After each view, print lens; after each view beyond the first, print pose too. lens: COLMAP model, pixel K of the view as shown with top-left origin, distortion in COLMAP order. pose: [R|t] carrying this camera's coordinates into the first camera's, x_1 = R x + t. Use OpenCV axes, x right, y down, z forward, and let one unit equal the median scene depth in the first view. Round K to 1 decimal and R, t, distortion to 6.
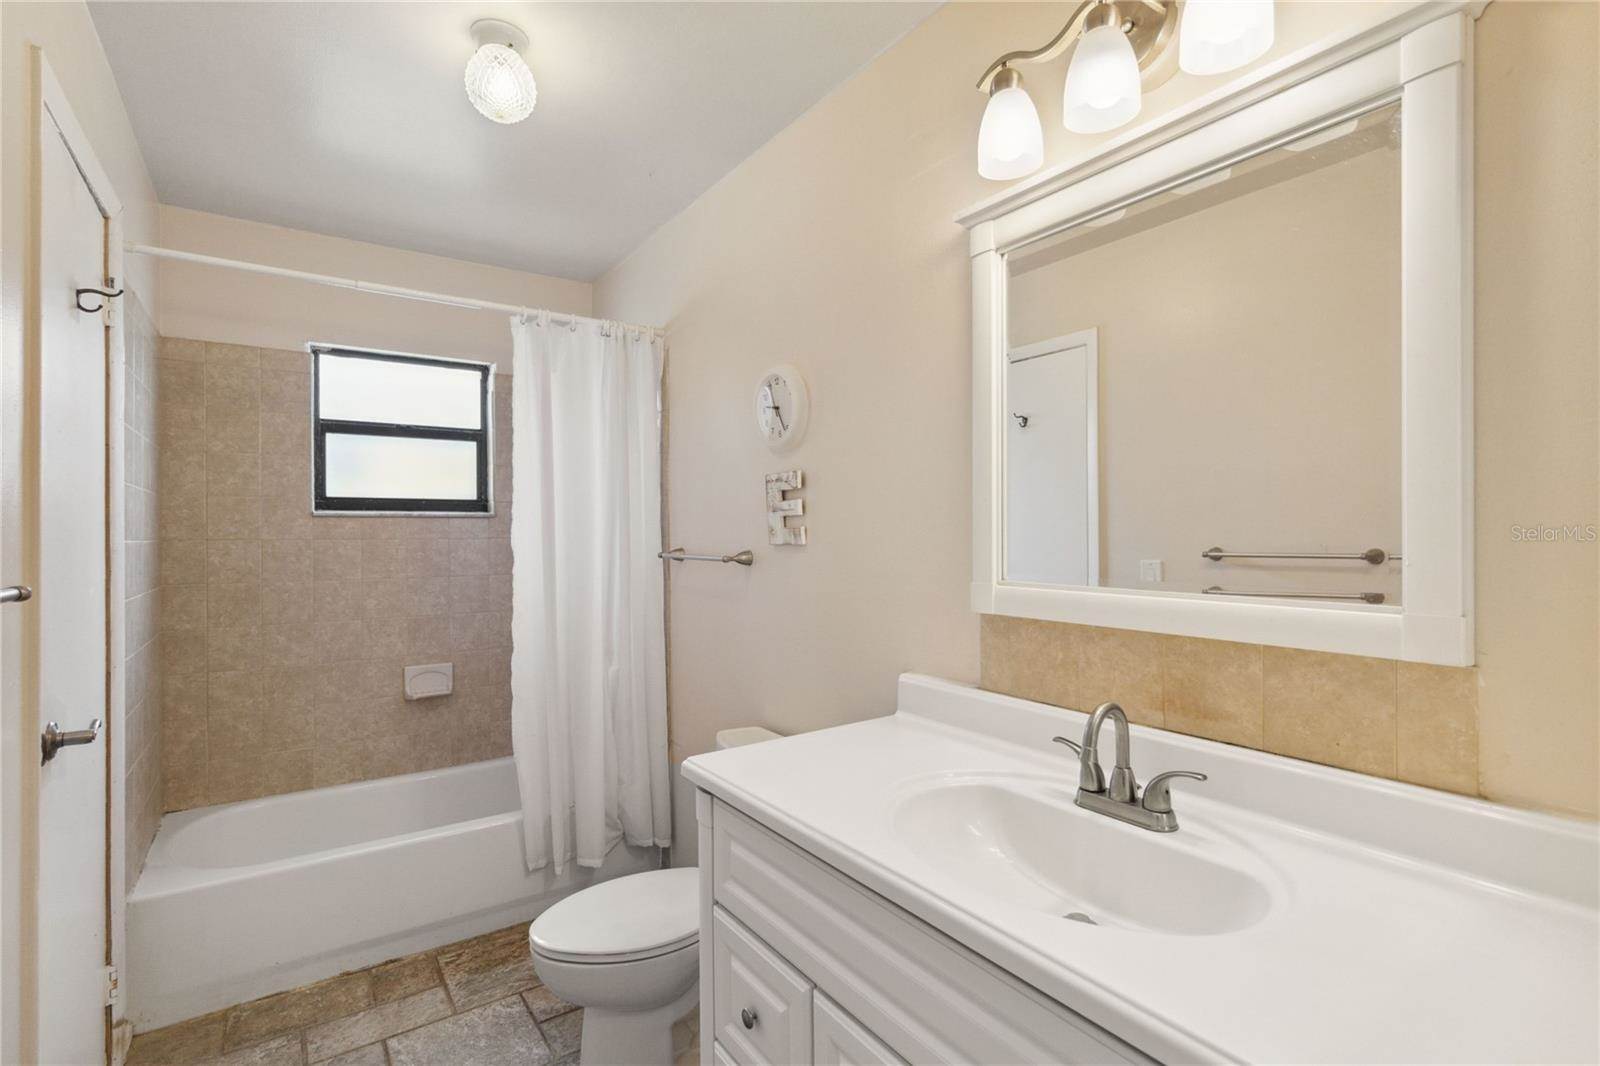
lens RADIAL K [[749.7, 0, 808.6], [0, 749.7, 534.4], [0, 0, 1]] dist [0.003296, -0.001448]
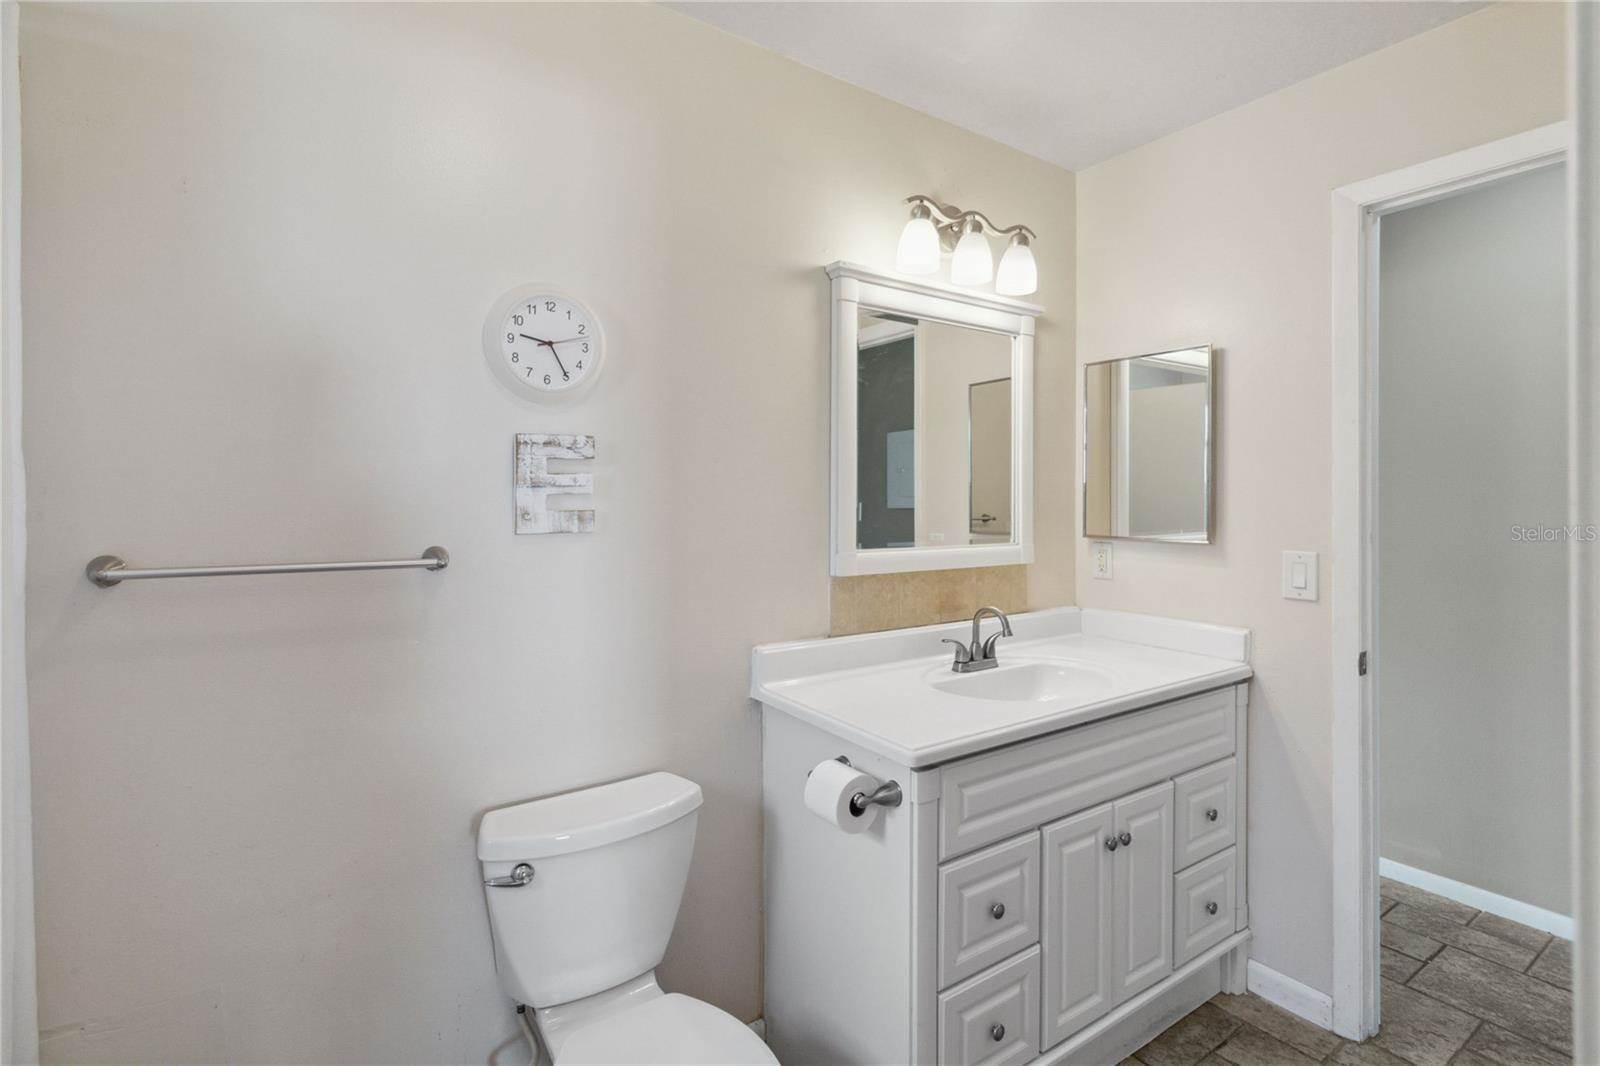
lens RADIAL K [[749.7, 0, 824.9], [0, 749.7, 502.5], [0, 0, 1]] dist [0.003296, -0.001448]
pose [[0.002709, 0.010357, 0.999943, -1.151306], [0.007286, 0.999920, -0.010377, -0.009653], [-0.999970, 0.007313, 0.002633, 1.114901]]
